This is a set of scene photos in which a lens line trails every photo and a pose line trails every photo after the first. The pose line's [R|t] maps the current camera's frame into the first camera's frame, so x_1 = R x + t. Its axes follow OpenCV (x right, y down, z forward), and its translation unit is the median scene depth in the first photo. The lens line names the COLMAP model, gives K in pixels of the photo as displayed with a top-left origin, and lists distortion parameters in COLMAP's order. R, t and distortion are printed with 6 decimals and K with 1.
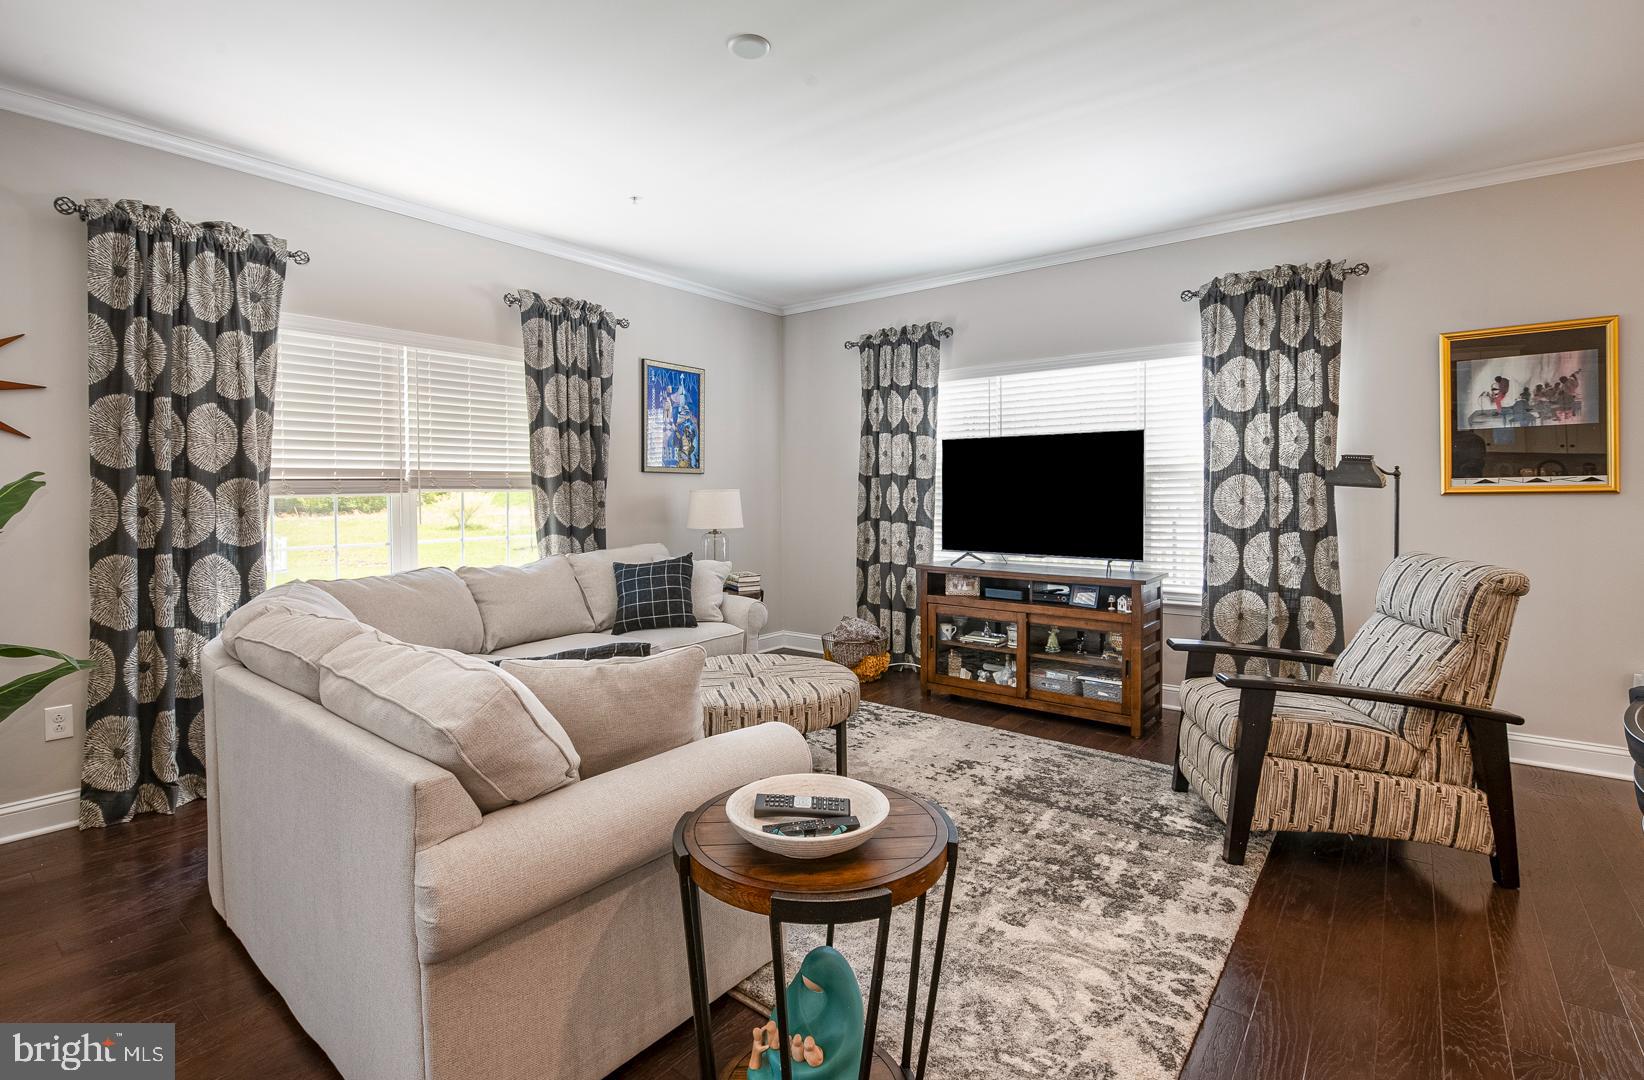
lens RADIAL K [[741.7, 0, 824.0], [0, 741.7, 506.1], [0, 0, 1]] dist [-0.002077, -0.000219]
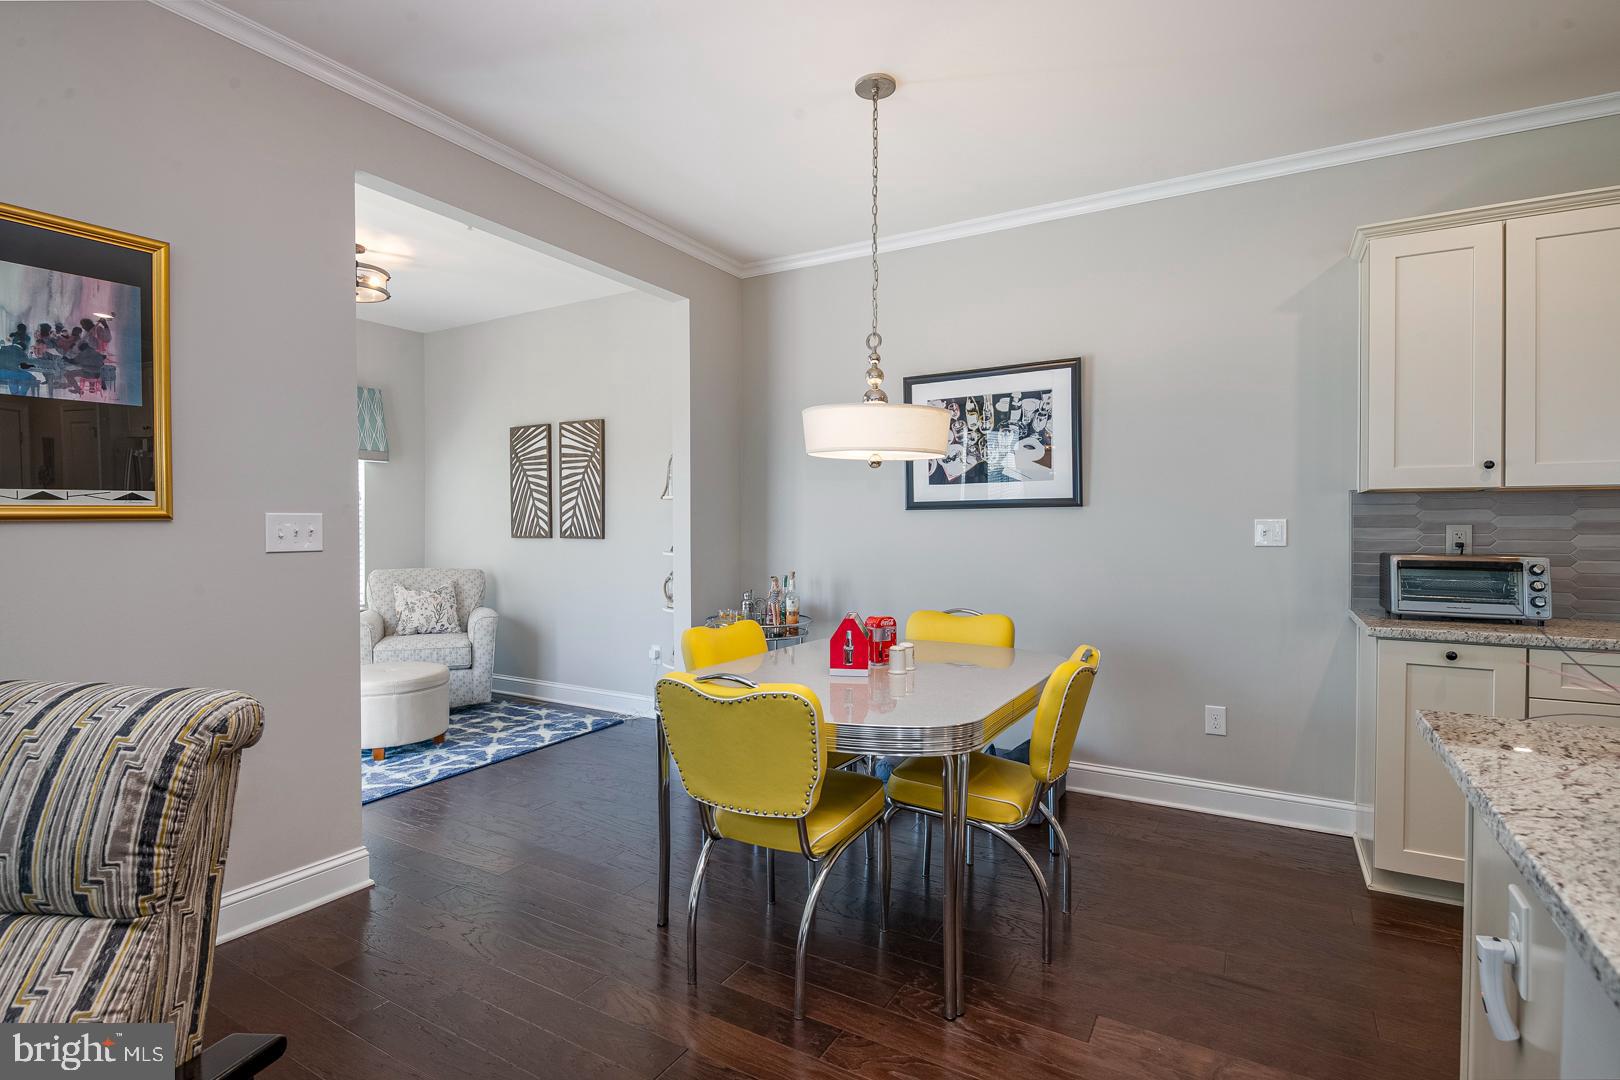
lens RADIAL K [[775.0, 0, 810.5], [0, 775.0, 533.8], [0, 0, 1]] dist [-0.003311, -0.000519]
pose [[-0.128345, -0.005511, 0.991714, 0.326344], [0.014746, 0.999863, 0.007465, -0.001639], [-0.991620, 0.015582, -0.128246, 0.524670]]
